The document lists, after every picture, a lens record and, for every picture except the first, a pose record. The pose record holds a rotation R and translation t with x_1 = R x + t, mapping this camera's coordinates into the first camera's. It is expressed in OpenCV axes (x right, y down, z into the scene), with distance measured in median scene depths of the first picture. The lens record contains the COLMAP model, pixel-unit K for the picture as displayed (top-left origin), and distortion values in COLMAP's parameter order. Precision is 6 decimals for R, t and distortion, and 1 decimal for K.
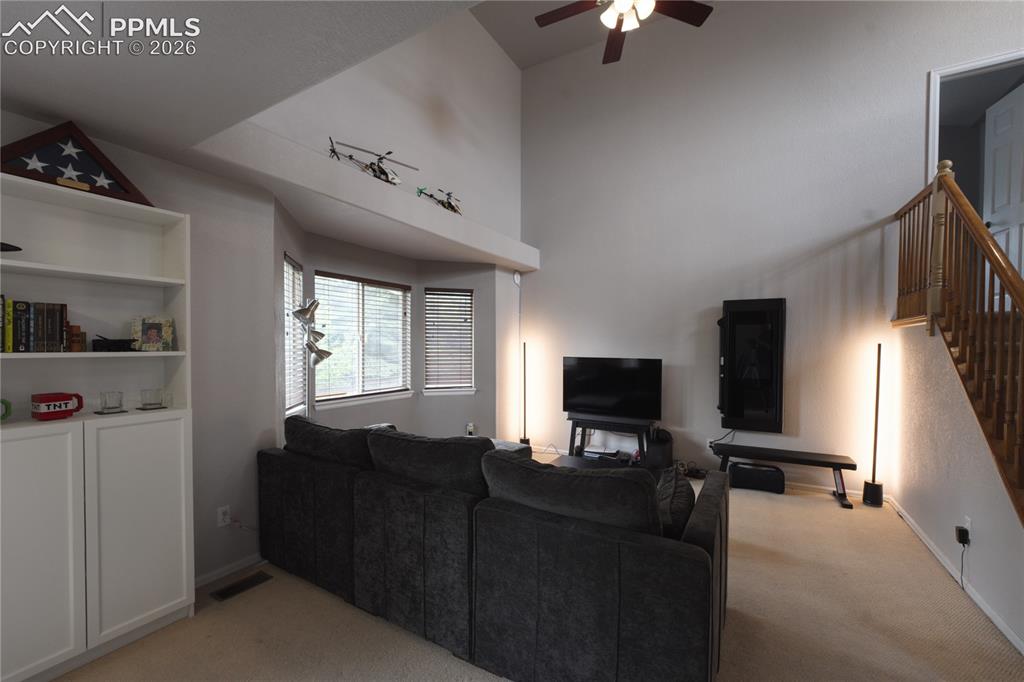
lens RADIAL K [[424.2, 0, 509.7], [0, 424.2, 350.9], [0, 0, 1]] dist [-0.001029, -0.000180]
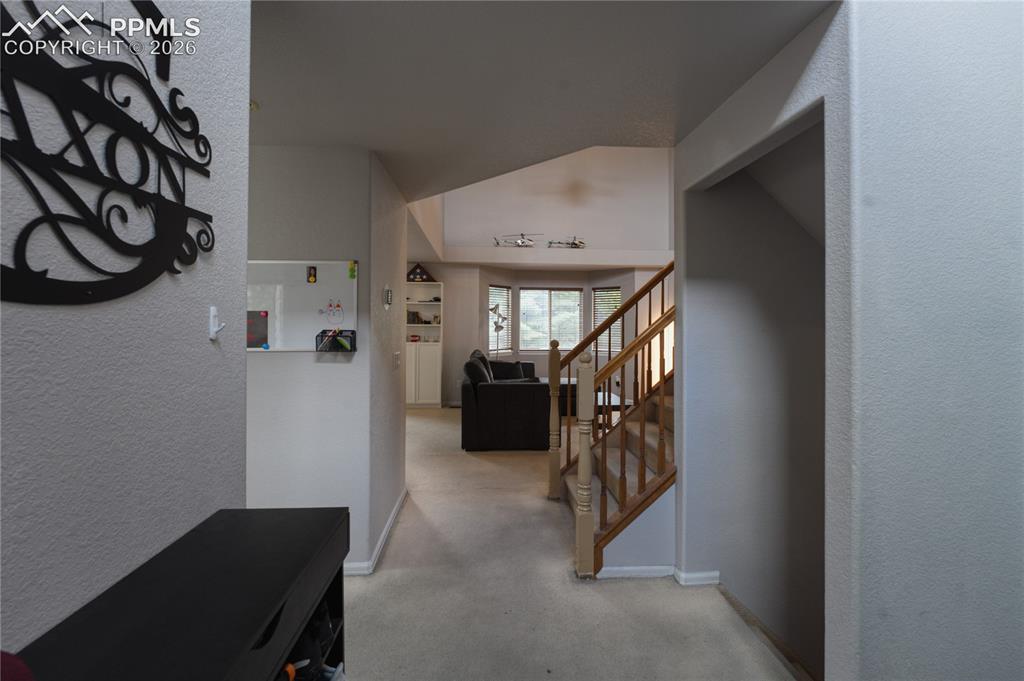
lens RADIAL K [[427.8, 0, 514.2], [0, 427.8, 320.1], [0, 0, 1]] dist [-0.000429, -0.000039]
pose [[0.572247, -0.006394, -0.820057, 1.101768], [-0.016074, 0.999690, -0.019012, 0.009882], [0.819924, 0.024061, 0.571967, -0.199827]]
